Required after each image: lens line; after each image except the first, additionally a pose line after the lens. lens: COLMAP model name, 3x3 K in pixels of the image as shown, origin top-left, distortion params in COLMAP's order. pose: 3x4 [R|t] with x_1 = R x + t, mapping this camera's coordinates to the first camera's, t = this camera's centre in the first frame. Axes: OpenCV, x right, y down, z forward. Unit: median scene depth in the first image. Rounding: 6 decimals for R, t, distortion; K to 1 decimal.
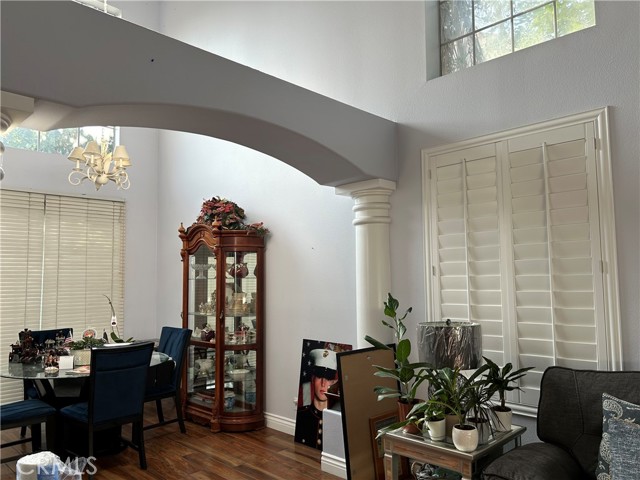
lens RADIAL K [[475.5, 0, 326.7], [0, 475.5, 242.4], [0, 0, 1]] dist [0.073411, -0.096591]
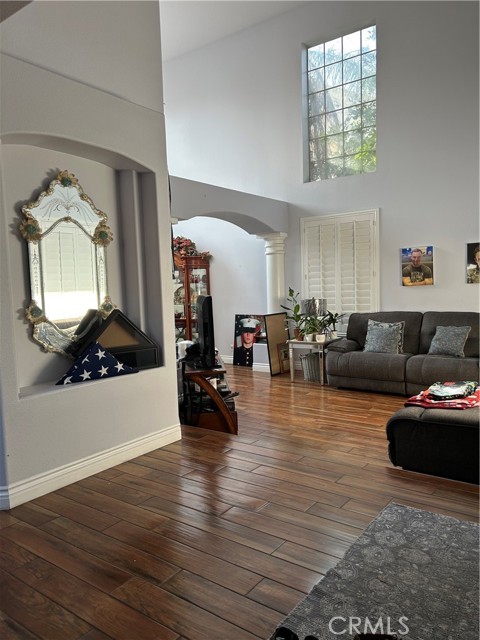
lens RADIAL K [[475.5, 0, 238.9], [0, 475.5, 319.4], [0, 0, 1]] dist [0.073411, -0.096591]
pose [[0.990985, -0.030261, 0.130508, -0.385755], [0.010800, 0.989030, 0.147320, -0.075549], [-0.133534, -0.144582, 0.980441, -1.167361]]
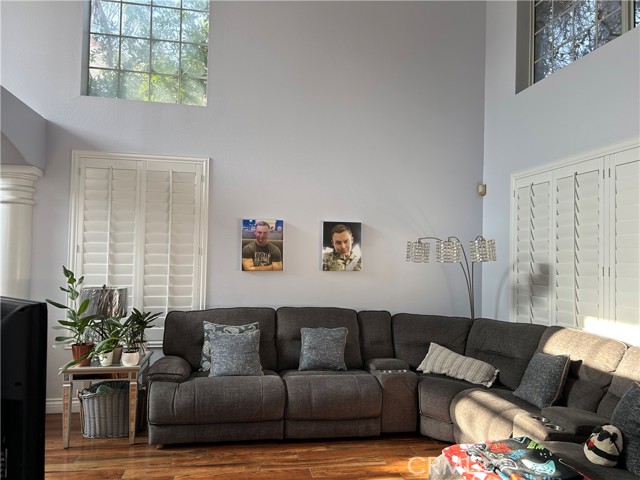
lens RADIAL K [[476.0, 0, 317.3], [0, 476.0, 240.0], [0, 0, 1]] dist [0.053187, -0.057206]
pose [[0.581491, 0.054762, 0.811708, -0.473713], [-0.089612, 0.995972, -0.002997, -0.017817], [-0.808603, -0.070996, 0.584056, -0.271541]]
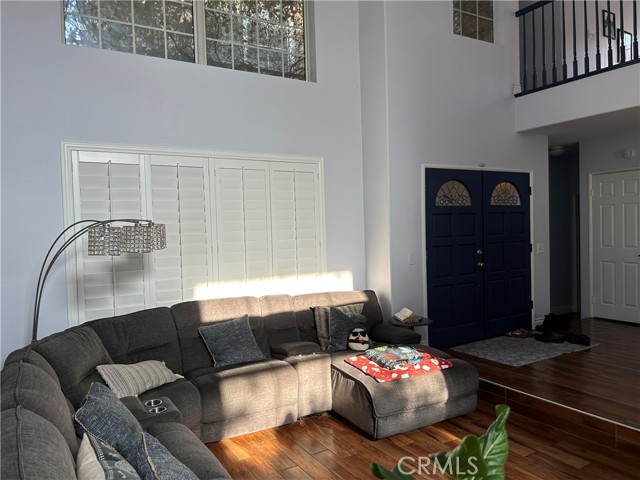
lens RADIAL K [[475.5, 0, 326.7], [0, 475.5, 242.4], [0, 0, 1]] dist [0.073411, -0.096591]
pose [[-0.967734, 0.036046, 0.249381, 0.111557], [0.027281, 0.998886, -0.038515, 0.033322], [-0.250492, -0.030469, -0.967639, 1.056275]]
